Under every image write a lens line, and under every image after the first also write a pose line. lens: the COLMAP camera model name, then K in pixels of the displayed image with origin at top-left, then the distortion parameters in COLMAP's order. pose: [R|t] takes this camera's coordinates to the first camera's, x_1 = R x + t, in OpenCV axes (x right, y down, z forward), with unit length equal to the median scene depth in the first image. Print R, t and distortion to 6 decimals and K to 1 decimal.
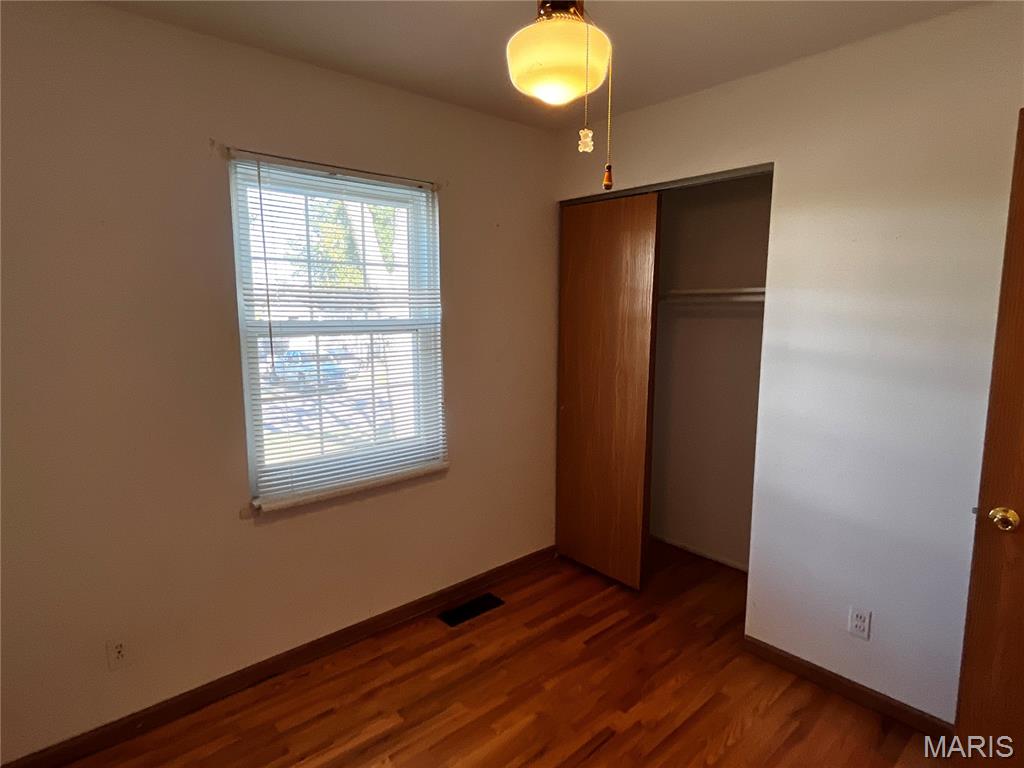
lens RADIAL K [[567.1, 0, 494.2], [0, 567.1, 381.1], [0, 0, 1]] dist [-0.003373, -0.002334]
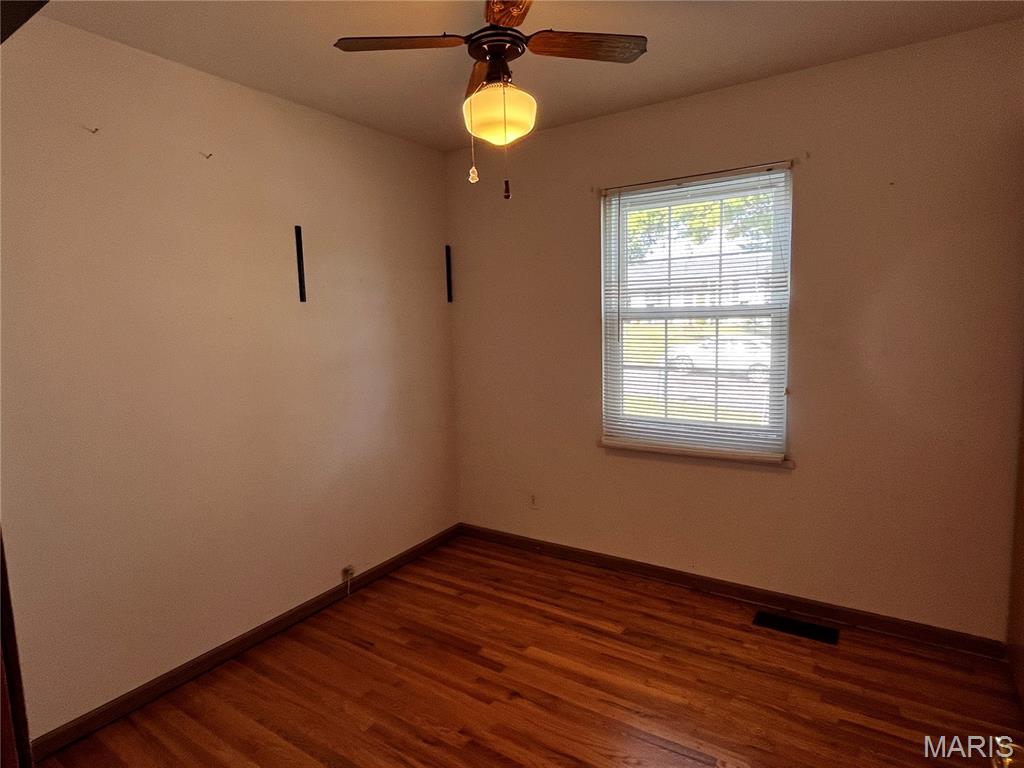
lens RADIAL K [[536.9, 0, 489.4], [0, 536.9, 371.5], [0, 0, 1]] dist [-0.001474, -0.000575]
pose [[0.273166, 0.093296, -0.957432, 0.730481], [-0.097893, 0.992815, 0.068813, -0.010943], [0.956973, 0.074929, 0.280337, 0.327930]]
